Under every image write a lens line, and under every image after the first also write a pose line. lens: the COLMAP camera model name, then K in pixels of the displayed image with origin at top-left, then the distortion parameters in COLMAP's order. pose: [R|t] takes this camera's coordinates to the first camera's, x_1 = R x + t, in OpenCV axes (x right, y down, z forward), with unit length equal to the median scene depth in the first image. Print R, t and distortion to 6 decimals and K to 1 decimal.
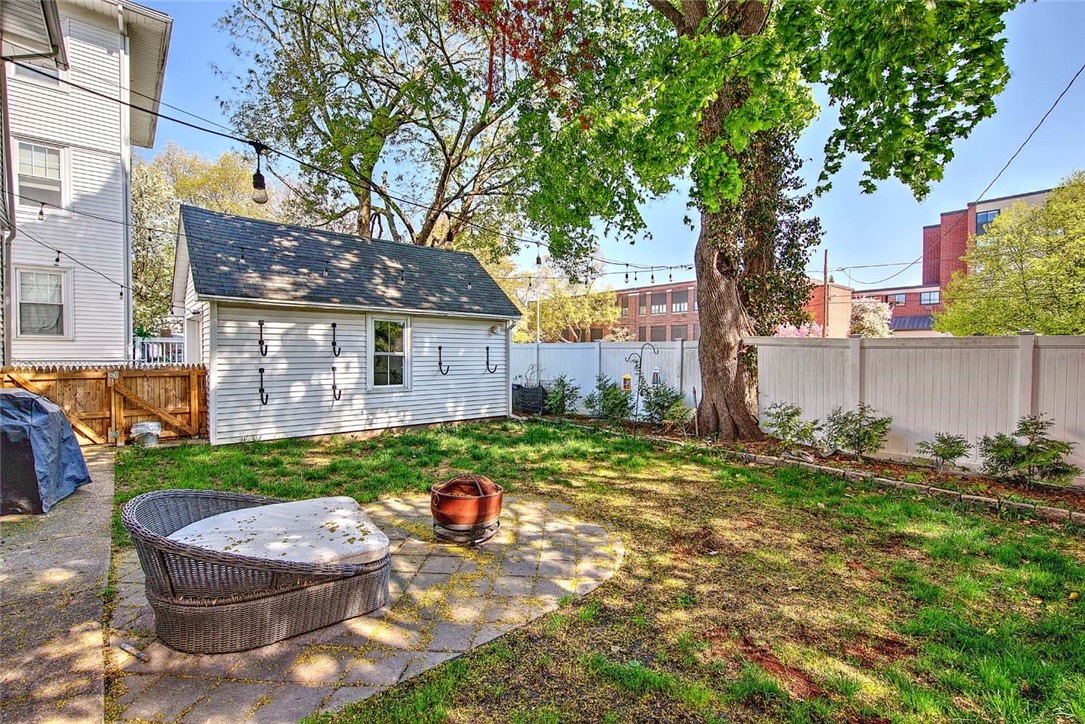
lens RADIAL K [[489.4, 0, 546.3], [0, 489.4, 362.8], [0, 0, 1]] dist [0.005229, -0.000169]
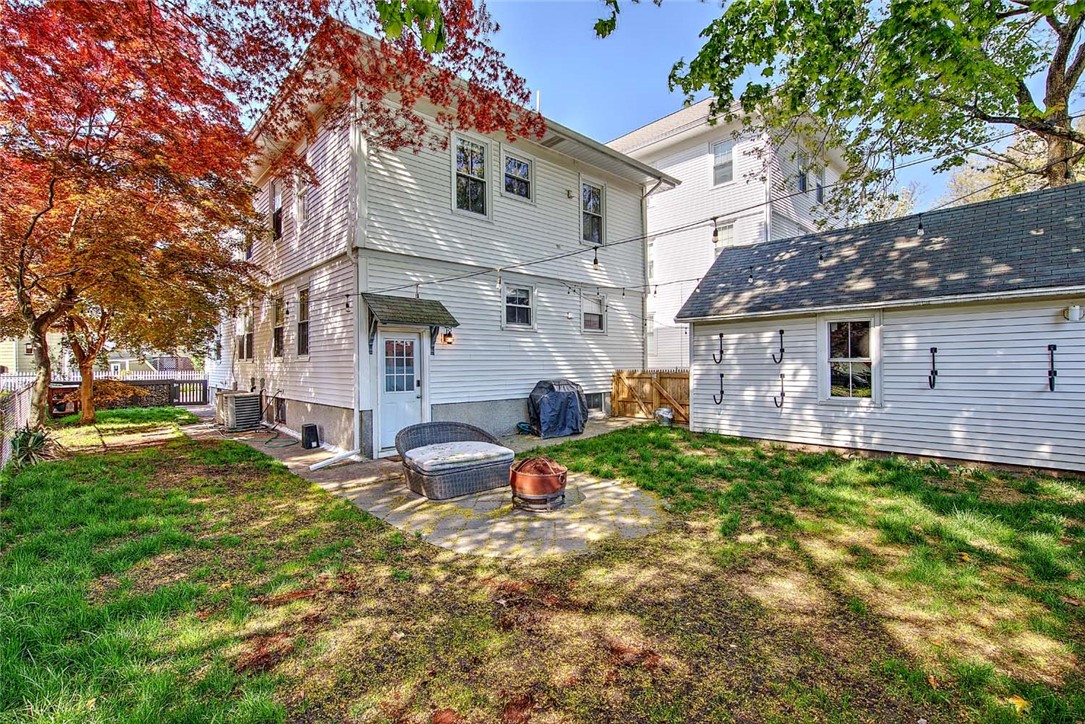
lens RADIAL K [[489.4, 0, 548.4], [0, 489.4, 360.0], [0, 0, 1]] dist [0.005229, -0.000169]
pose [[0.042419, -0.015878, -0.998974, 0.574967], [-0.012757, 0.999784, -0.016432, 0.003074], [0.999018, 0.013441, 0.042207, 0.516183]]
